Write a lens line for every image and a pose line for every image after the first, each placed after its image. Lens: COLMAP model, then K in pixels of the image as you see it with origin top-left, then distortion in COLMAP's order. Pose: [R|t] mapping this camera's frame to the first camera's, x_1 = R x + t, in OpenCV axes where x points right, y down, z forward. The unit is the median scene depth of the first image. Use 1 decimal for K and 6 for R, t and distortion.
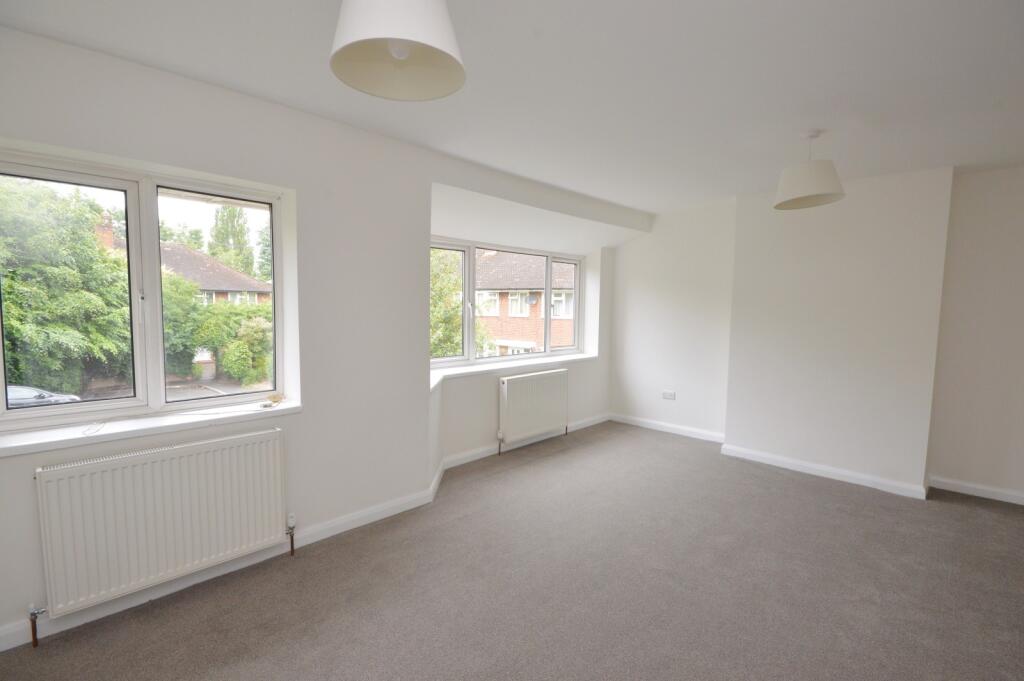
lens RADIAL K [[477.2, 0, 512.7], [0, 477.2, 345.6], [0, 0, 1]] dist [0.000377, 0.000251]
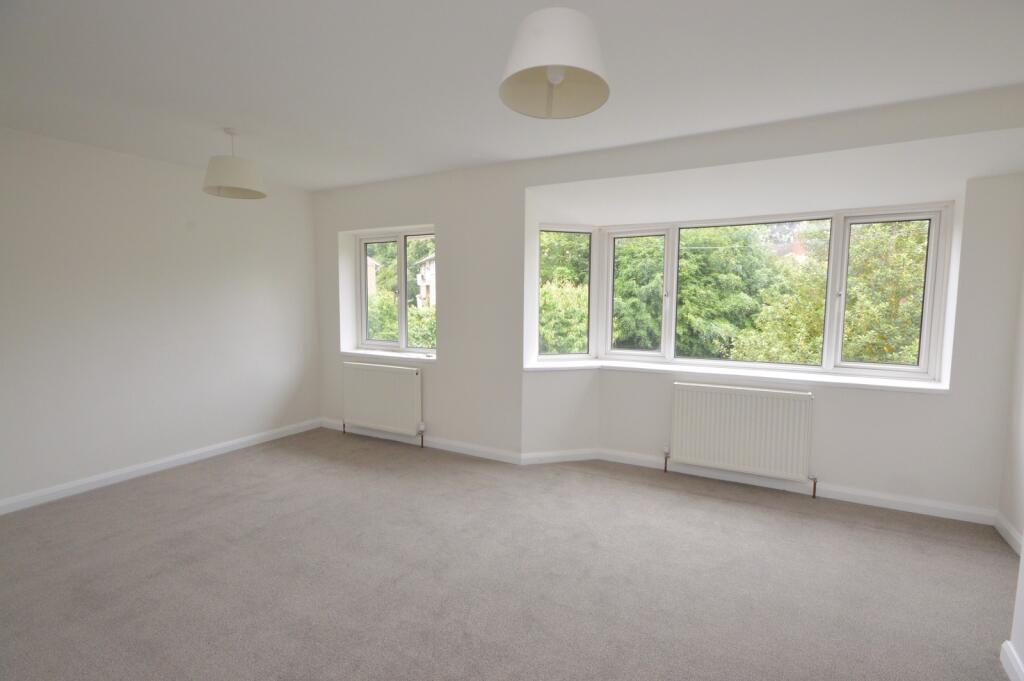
lens RADIAL K [[486.9, 0, 512.0], [0, 486.9, 340.5], [0, 0, 1]] dist [0.000701, 0.000044]
pose [[0.261975, 0.071435, -0.962427, 0.171468], [-0.084996, 0.995089, 0.050723, -0.005538], [0.961324, 0.068515, 0.266761, 0.118268]]
